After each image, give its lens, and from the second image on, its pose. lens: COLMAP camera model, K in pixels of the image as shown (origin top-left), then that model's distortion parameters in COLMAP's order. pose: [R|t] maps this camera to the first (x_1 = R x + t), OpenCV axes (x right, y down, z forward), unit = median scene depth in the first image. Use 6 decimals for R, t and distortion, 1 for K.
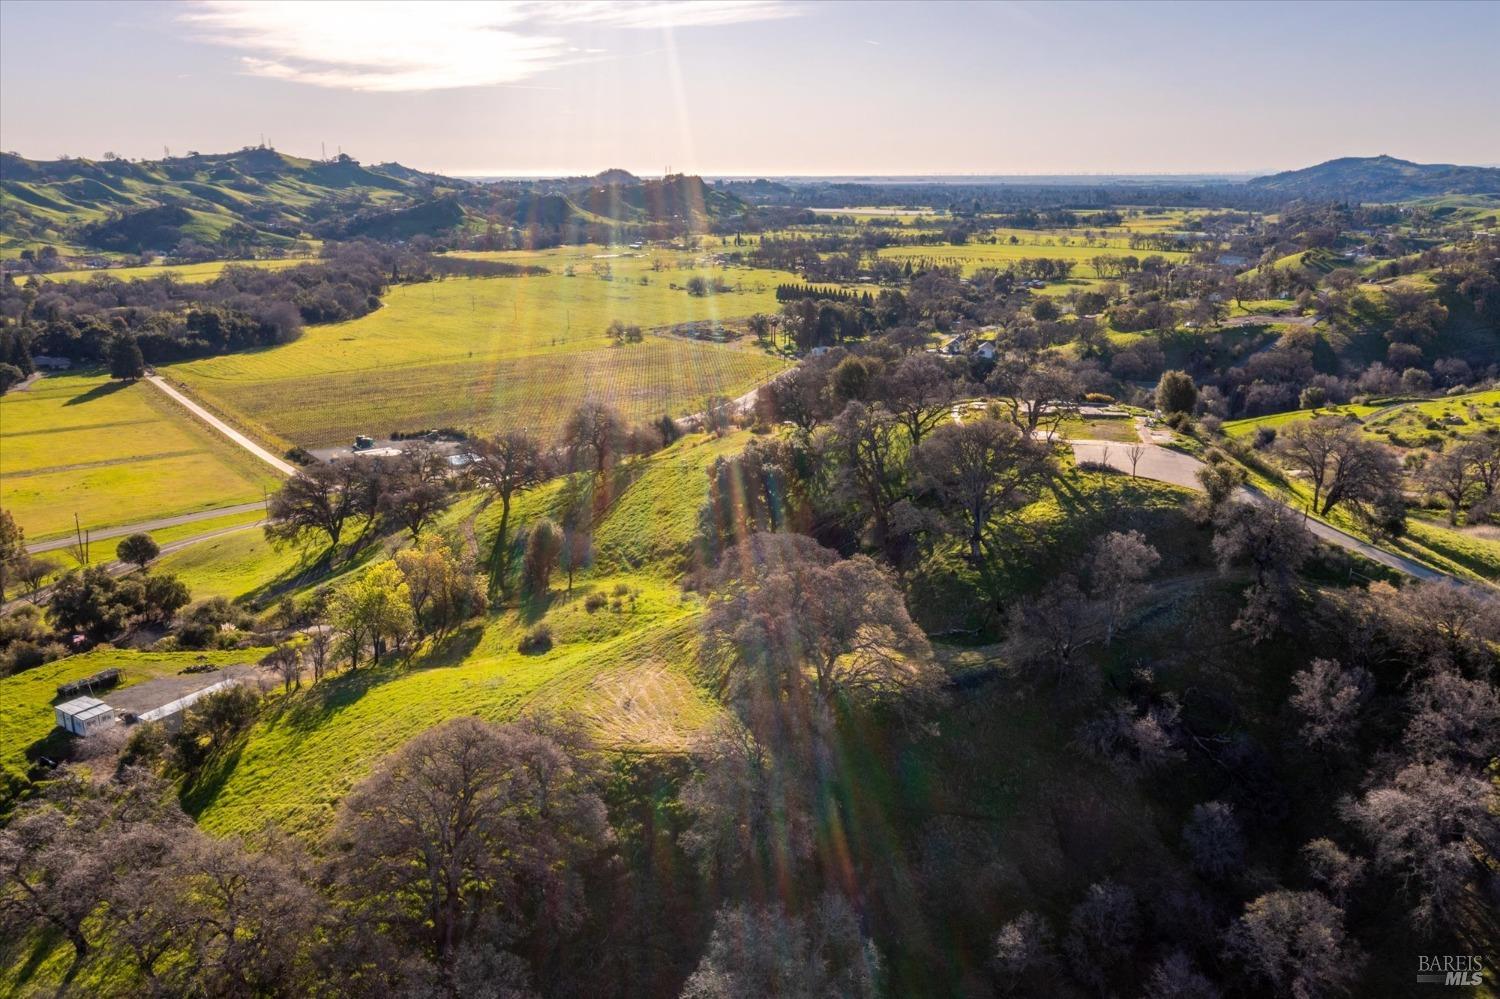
lens RADIAL K [[1199.5, 0, 747.7], [0, 1199.5, 499.8], [0, 0, 1]] dist [-0.007315, 0.012663]
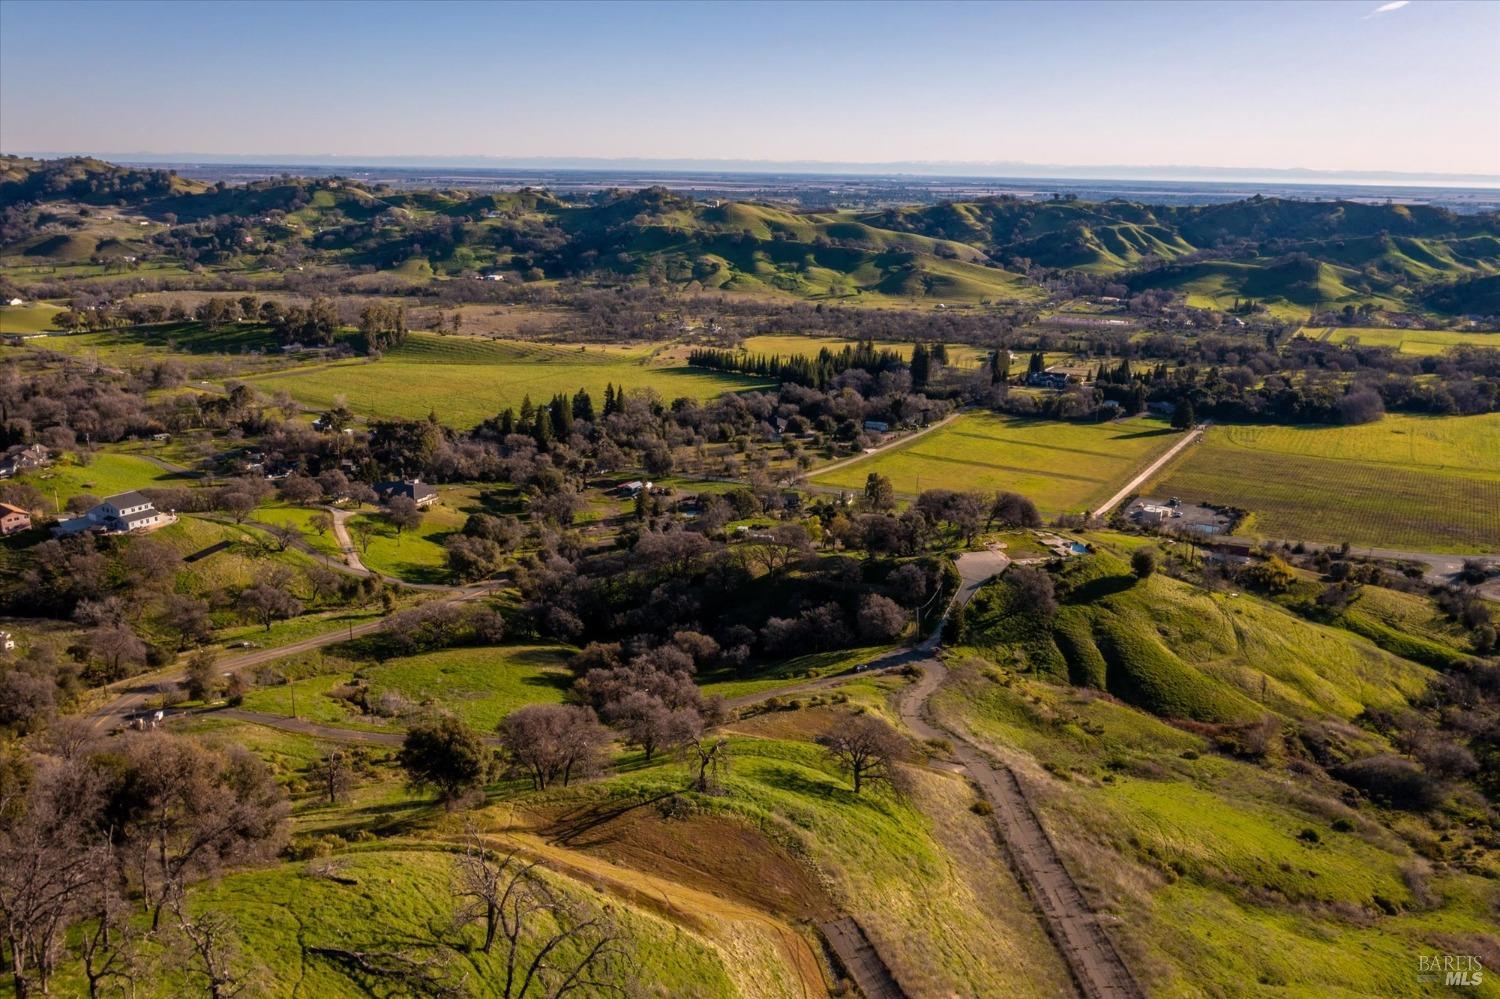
lens RADIAL K [[1199.5, 0, 740.4], [0, 1199.5, 500.7], [0, 0, 1]] dist [-0.007315, 0.012663]
pose [[0.406995, 0.255626, -0.876933, 0.532460], [-0.261385, 0.952489, 0.156338, -0.095972], [0.875233, 0.165588, 0.454475, -0.125494]]
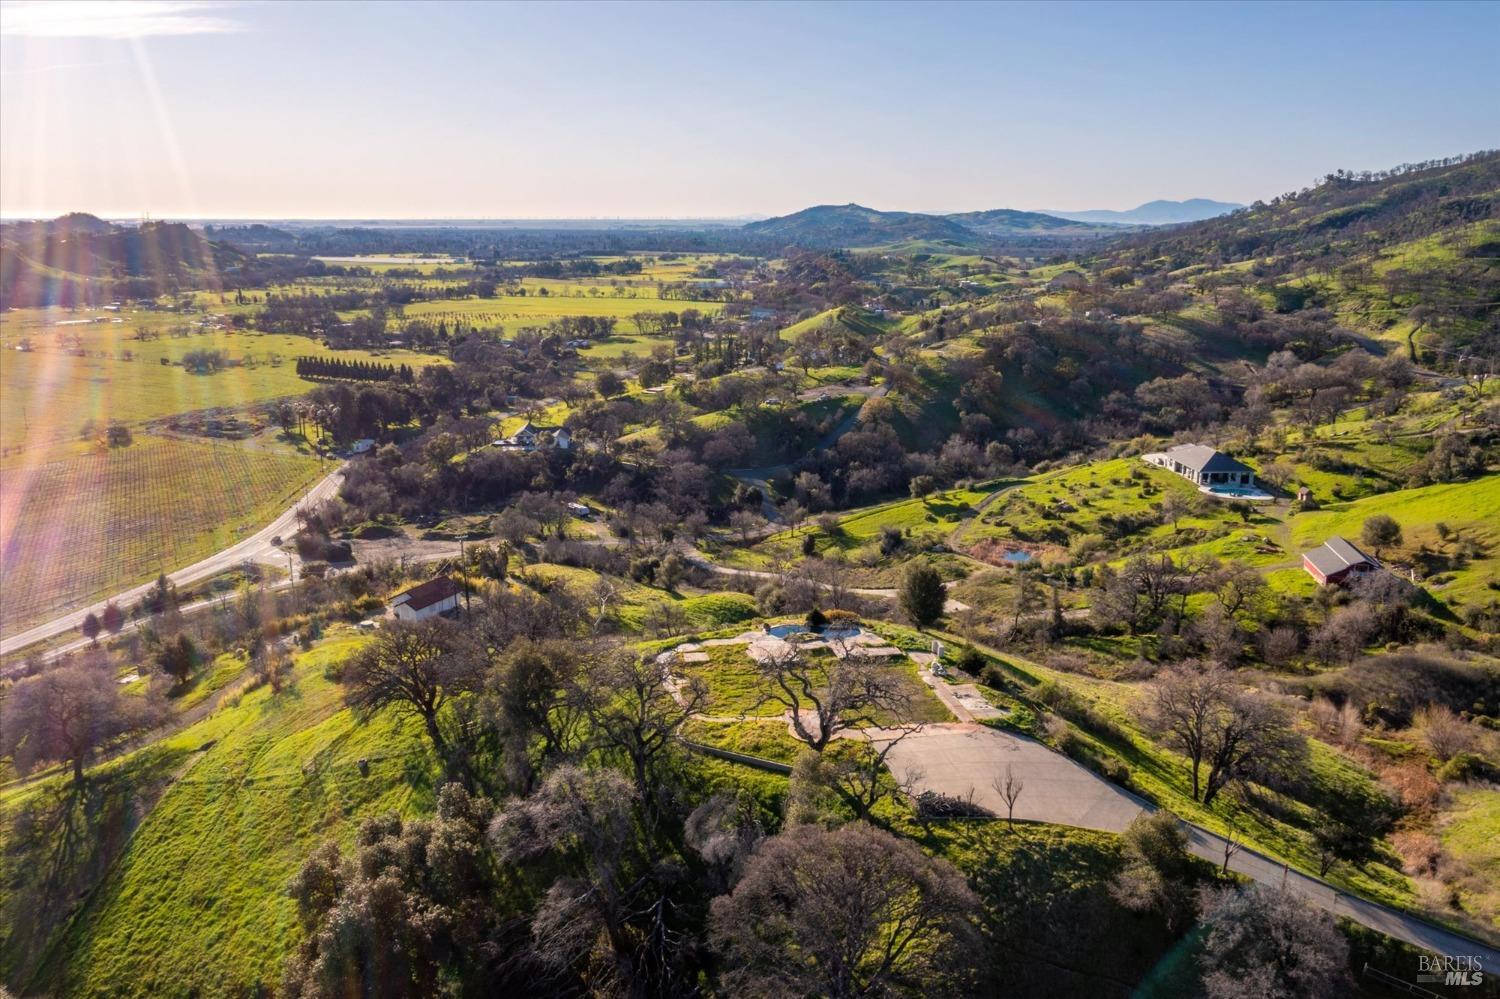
lens RADIAL K [[1199.5, 0, 748.8], [0, 1199.5, 500.6], [0, 0, 1]] dist [-0.007315, 0.012663]
pose [[0.924296, -0.083678, 0.372389, -0.007417], [0.096107, 0.995259, -0.014902, -0.044919], [-0.369377, 0.049563, 0.927957, 0.102210]]
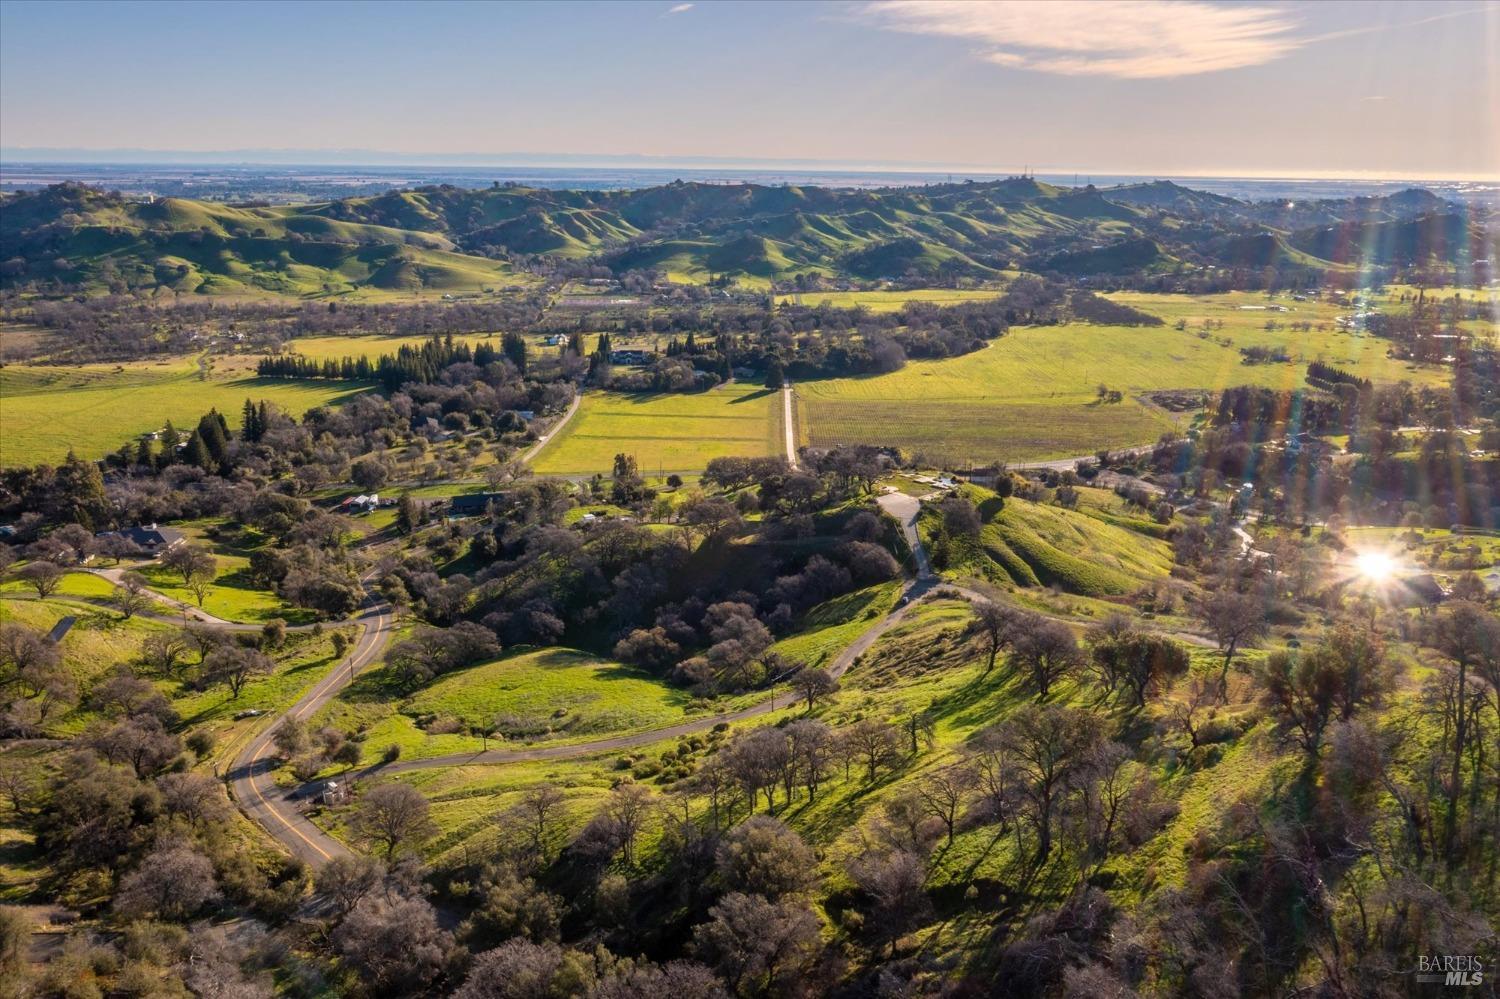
lens RADIAL K [[1199.5, 0, 744.9], [0, 1199.5, 504.0], [0, 0, 1]] dist [-0.007315, 0.012663]
pose [[0.802645, 0.174005, -0.570511, 0.392328], [-0.171028, 0.983478, 0.059342, -0.032314], [0.571410, 0.049943, 0.819143, -0.348829]]
